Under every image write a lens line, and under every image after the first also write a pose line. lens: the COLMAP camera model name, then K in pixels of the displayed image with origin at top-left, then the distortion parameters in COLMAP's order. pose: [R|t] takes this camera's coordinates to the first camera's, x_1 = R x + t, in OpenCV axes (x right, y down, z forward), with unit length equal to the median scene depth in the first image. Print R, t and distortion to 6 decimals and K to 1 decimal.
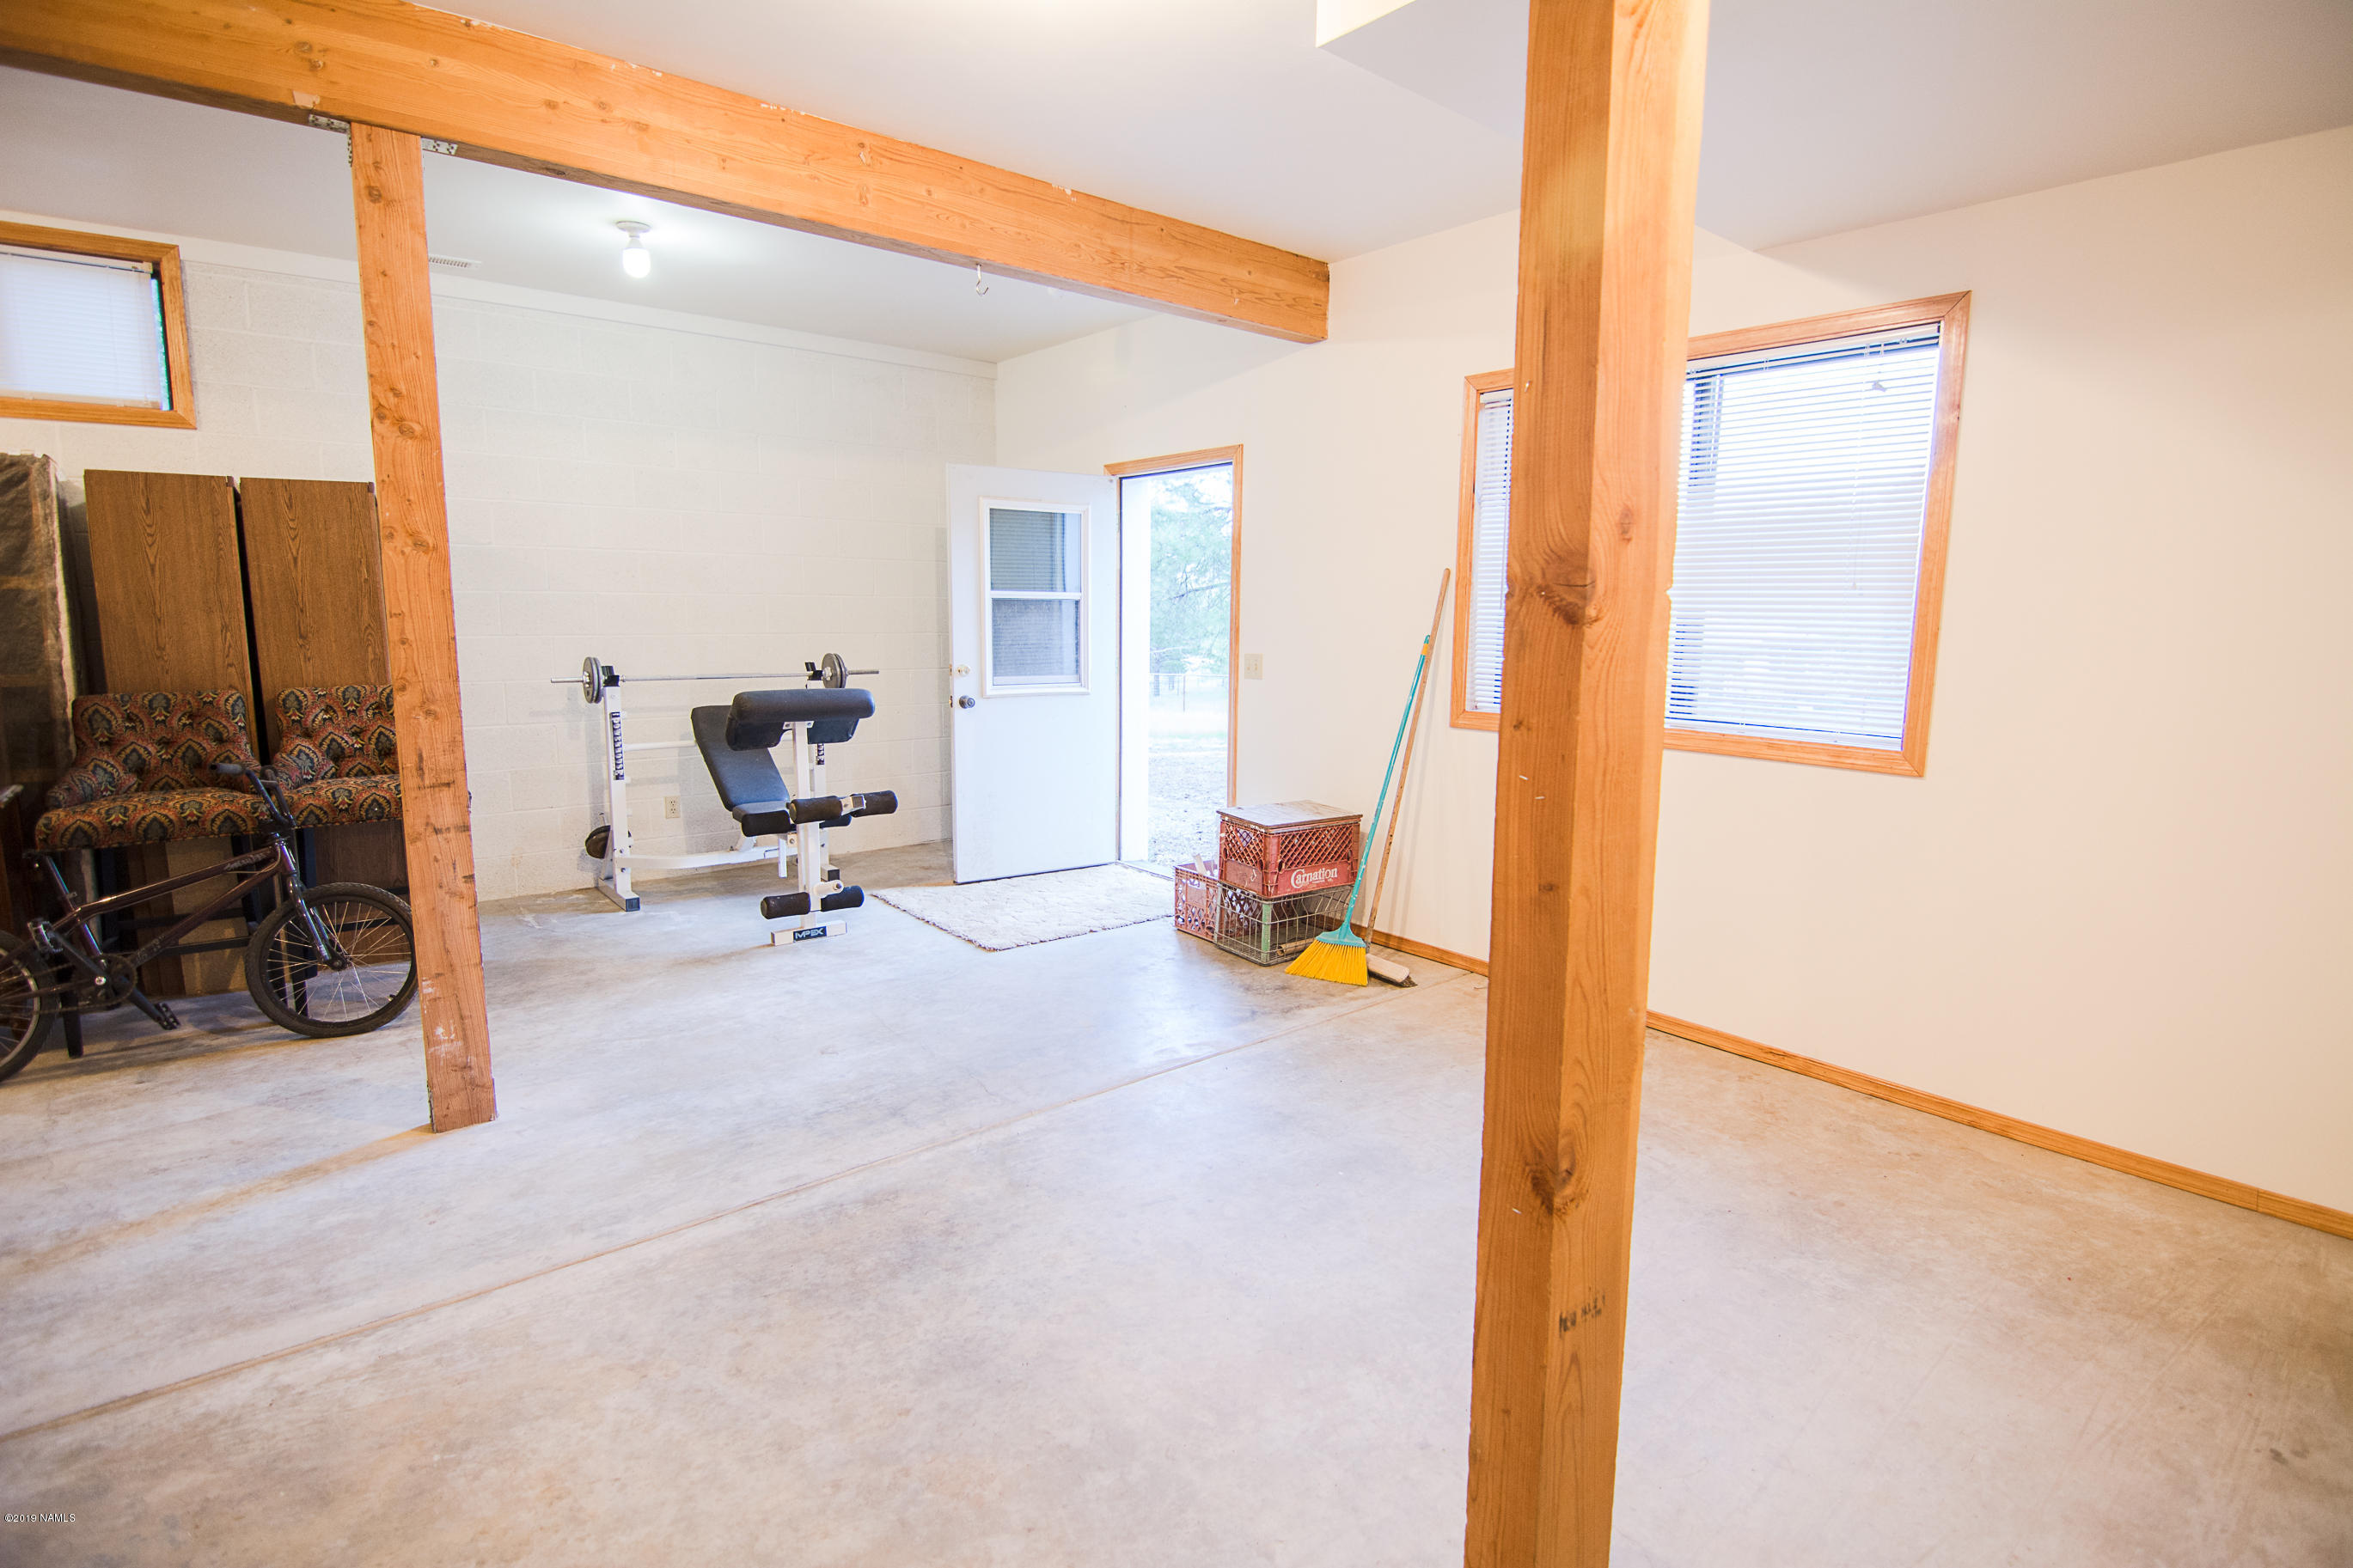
lens RADIAL K [[1163.5, 0, 1176.5], [0, 1163.5, 784.0], [0, 0, 1]] dist [-0.003000, -0.001171]
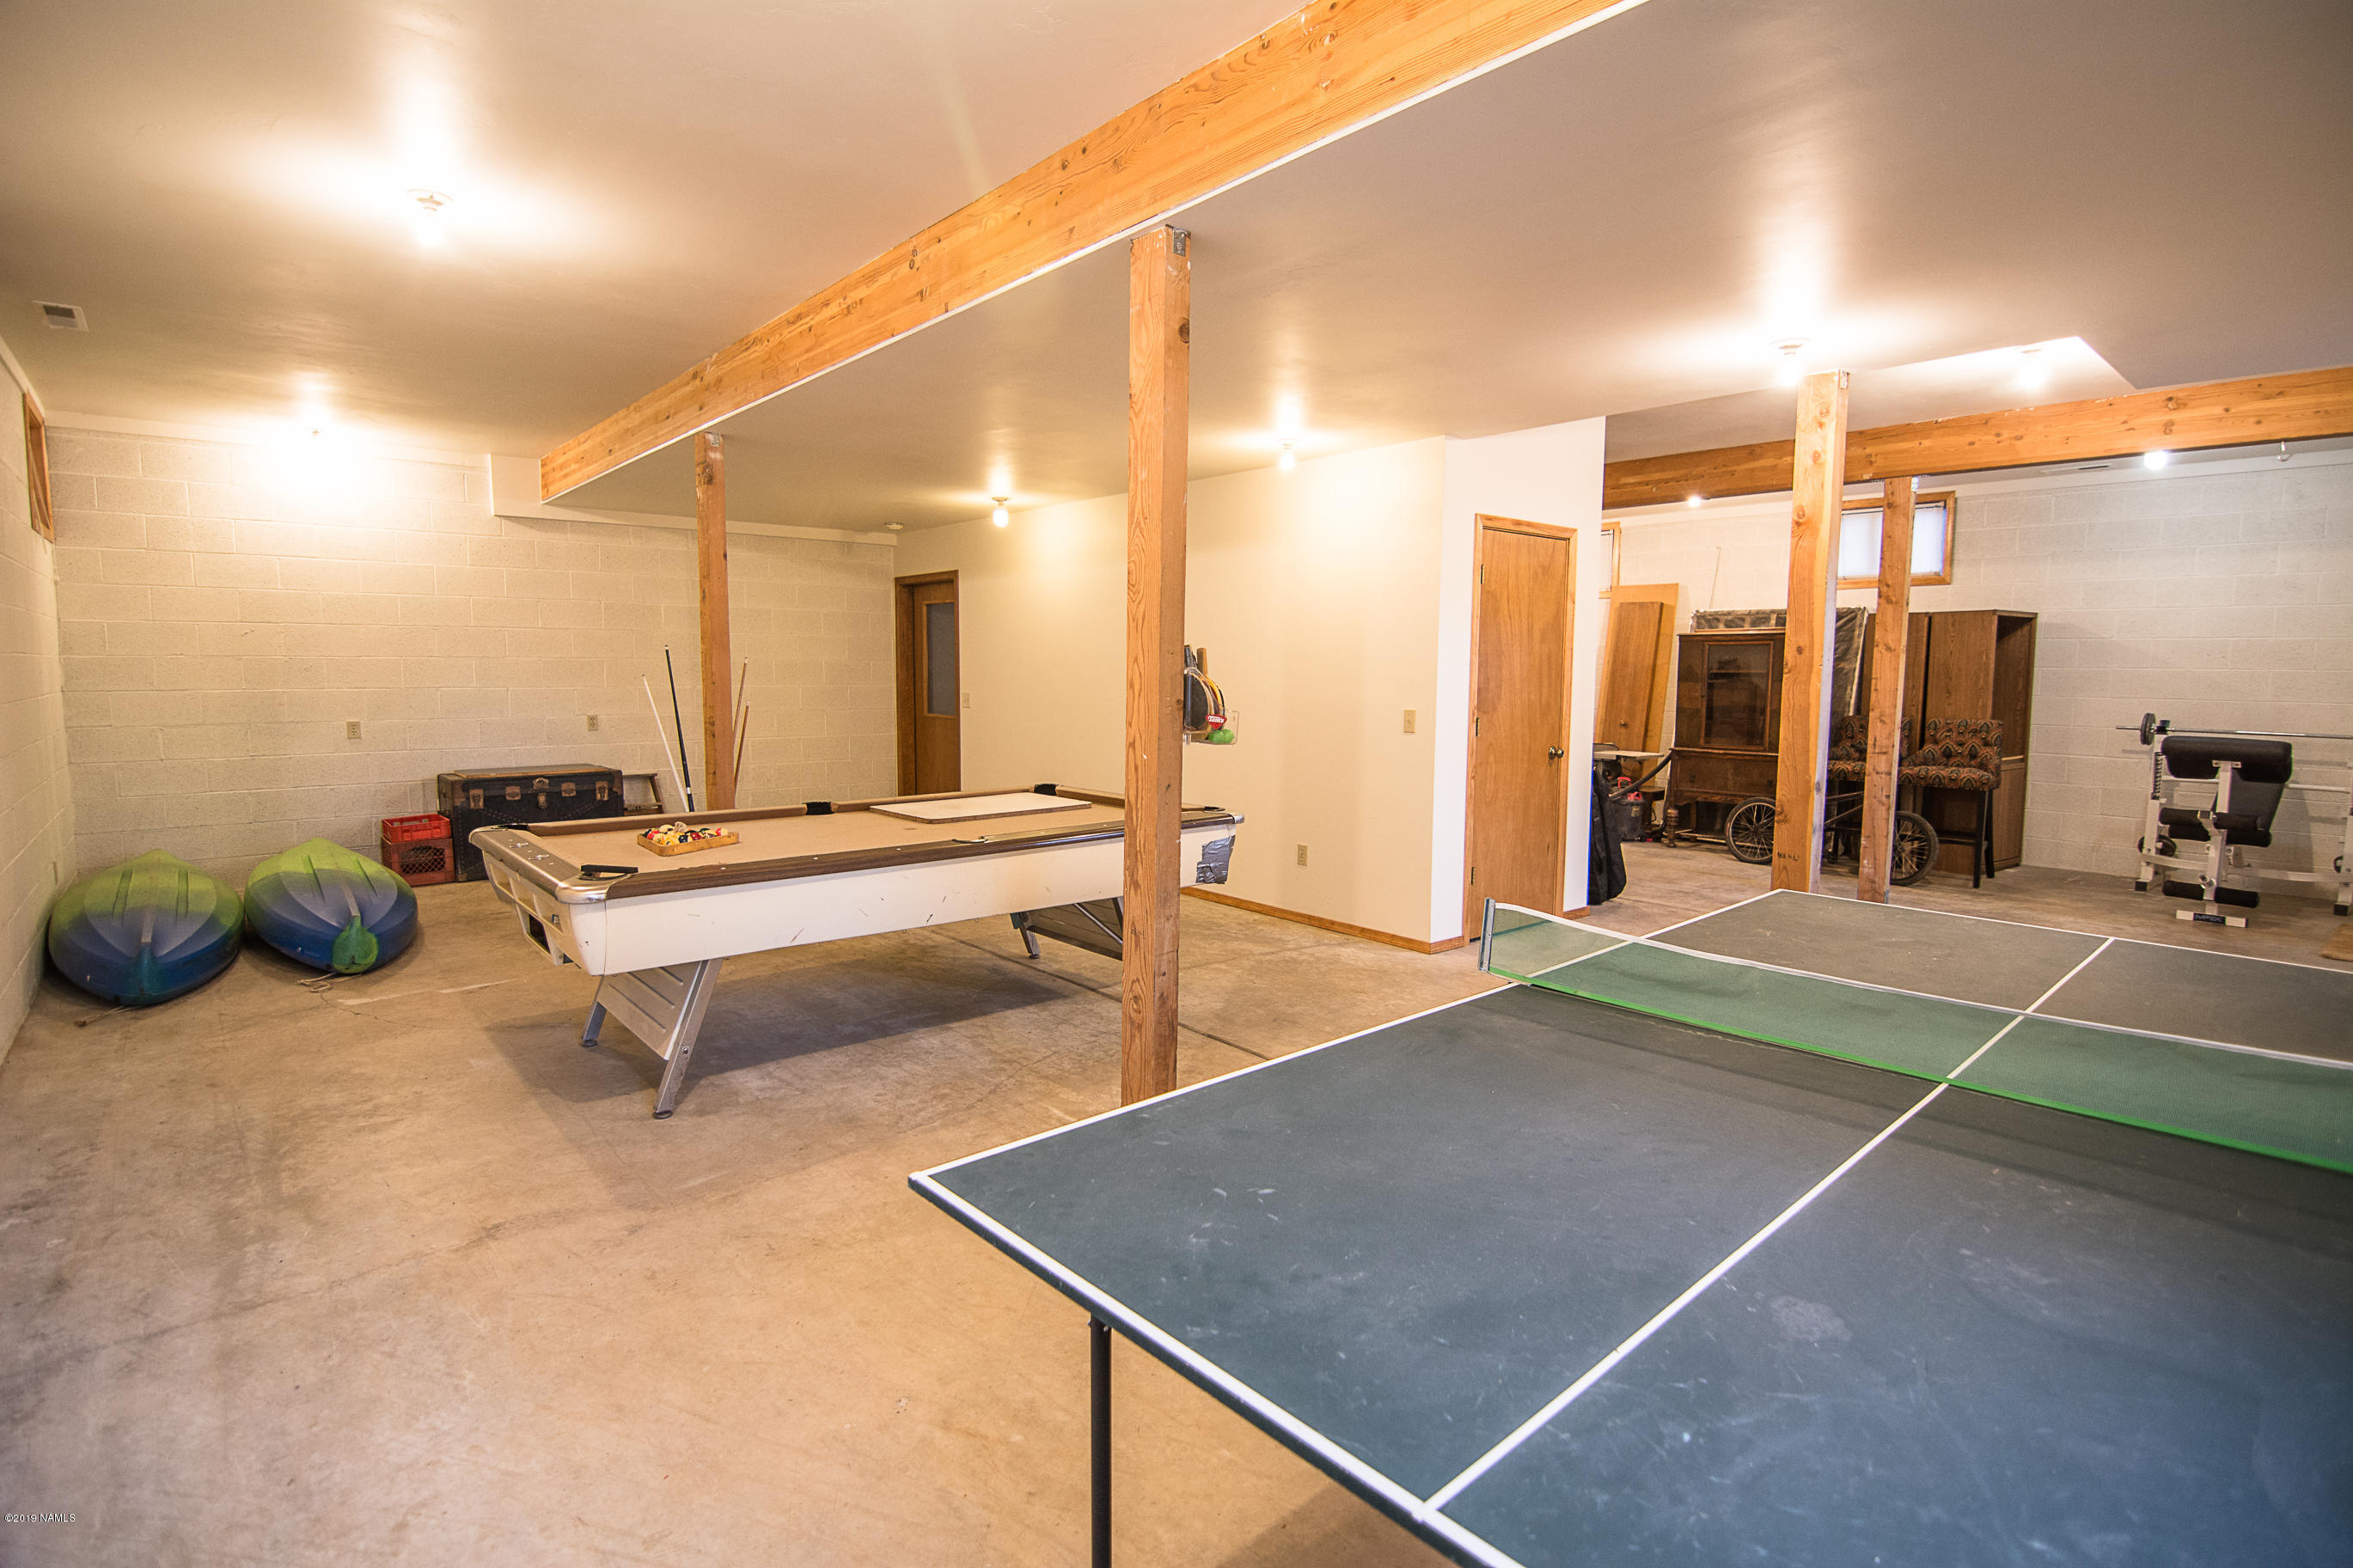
lens RADIAL K [[1163.5, 0, 1176.5], [0, 1163.5, 784.0], [0, 0, 1]] dist [-0.003000, -0.001171]
pose [[0.025796, 0.096123, -0.995035, 1.056191], [-0.158802, 0.983121, 0.090855, 0.045630], [0.986973, 0.155669, 0.040625, -0.284216]]
